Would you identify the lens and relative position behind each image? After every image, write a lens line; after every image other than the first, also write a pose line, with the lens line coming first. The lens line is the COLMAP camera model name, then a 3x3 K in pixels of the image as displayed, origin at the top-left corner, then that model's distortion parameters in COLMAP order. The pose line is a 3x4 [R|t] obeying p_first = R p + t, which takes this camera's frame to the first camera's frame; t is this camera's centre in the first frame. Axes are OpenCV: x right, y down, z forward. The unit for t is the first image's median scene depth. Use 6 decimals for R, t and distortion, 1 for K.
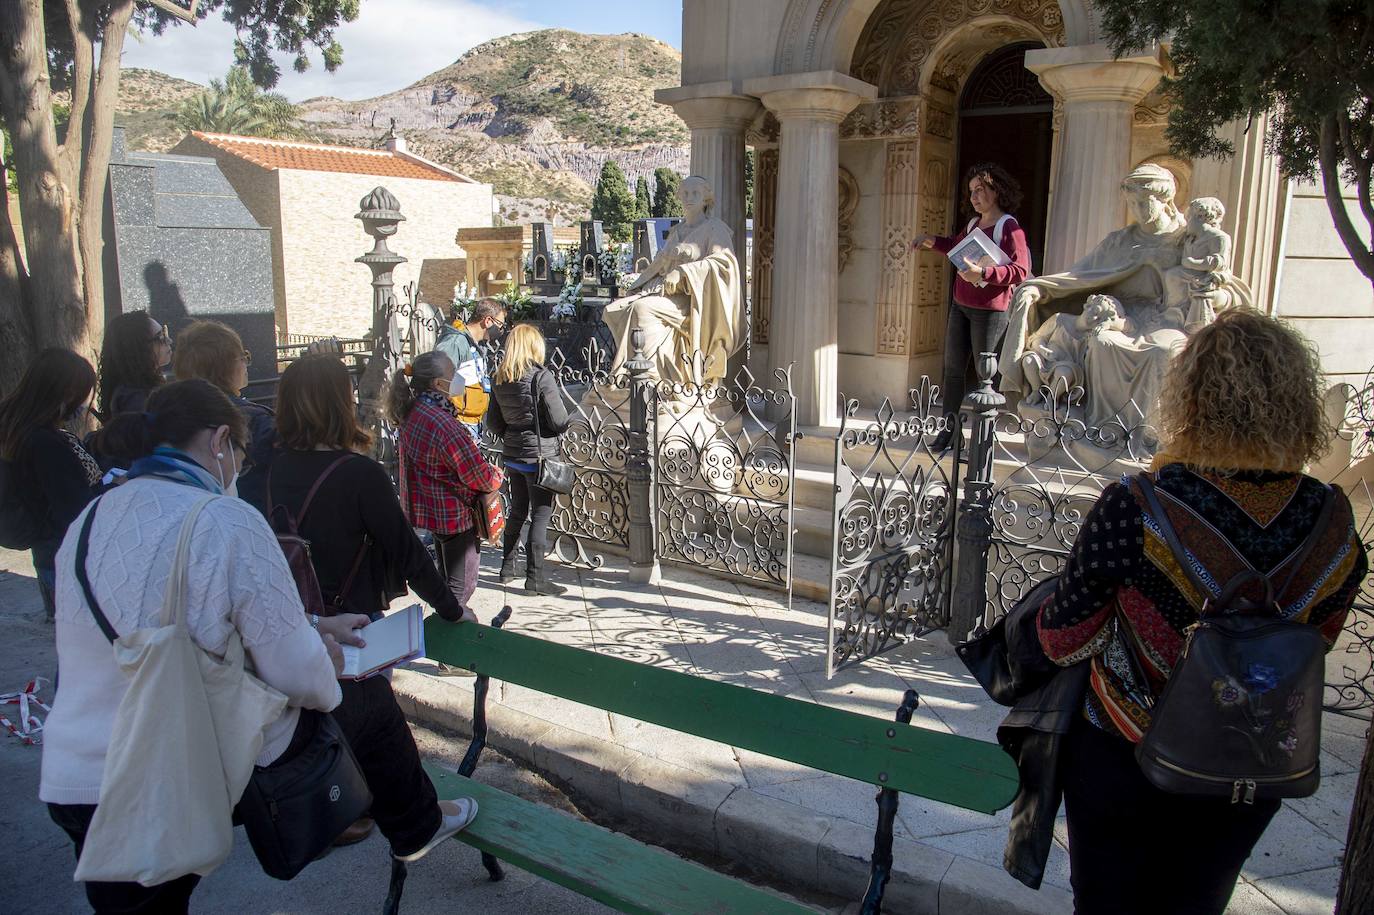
lens RADIAL K [[938.8, 0, 682.9], [0, 938.8, 461.7], [0, 0, 1]] dist [-0.114007, 0.070489]
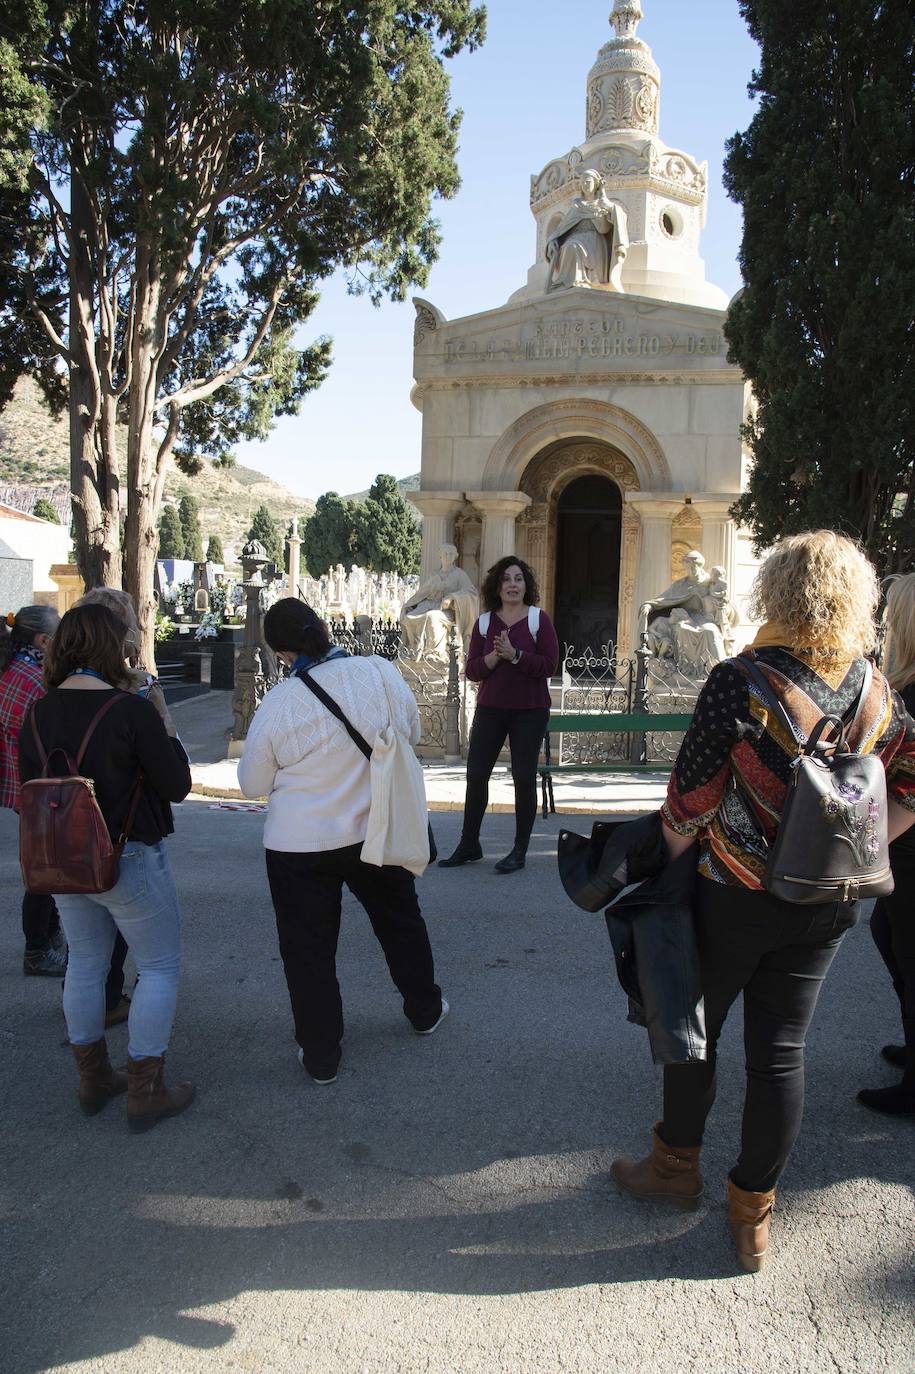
lens RADIAL K [[938.8, 0, 458.7], [0, 938.8, 691.7], [0, 0, 1]] dist [-0.114007, 0.070489]
pose [[0.930029, -0.015177, 0.367172, -0.769607], [0.058811, 0.992416, -0.107942, 0.204417], [-0.362749, 0.121983, 0.923869, -0.766727]]
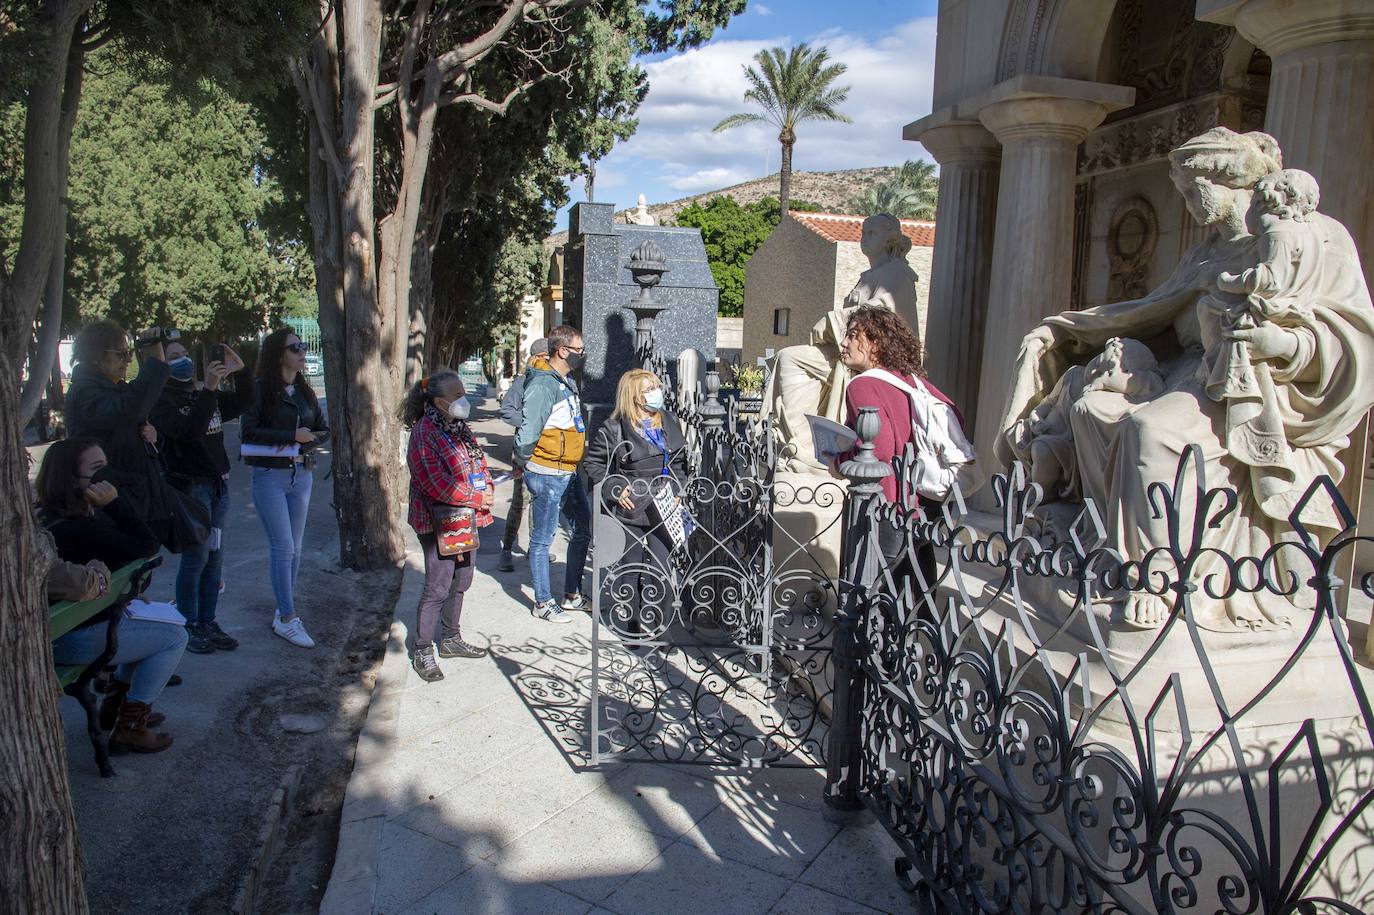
lens RADIAL K [[935.5, 0, 683.5], [0, 935.5, 463.4], [0, 0, 1]] dist [-0.114567, 0.067253]
pose [[0.745935, 0.110309, -0.656820, 0.584972], [-0.164248, 0.986198, -0.020906, -0.028010], [0.645448, 0.123476, 0.753758, 0.294107]]
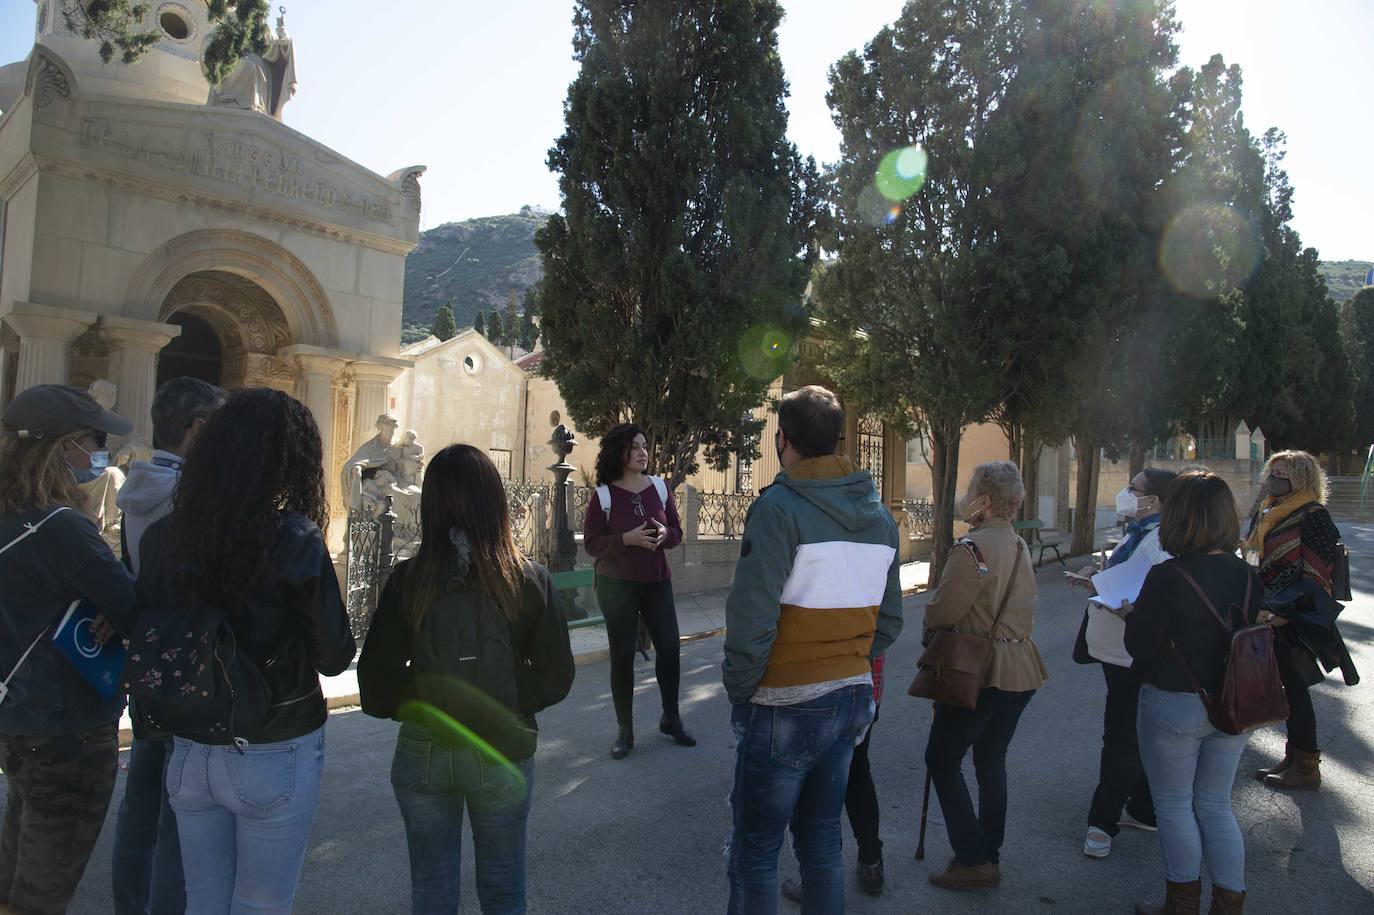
lens RADIAL K [[935.5, 0, 683.5], [0, 935.5, 463.4], [0, 0, 1]] dist [-0.114567, 0.067253]
pose [[0.120101, 0.037207, 0.992064, -1.466541], [0.176903, 0.982502, -0.058265, 0.051142], [-0.976873, 0.182497, 0.111417, 0.044756]]
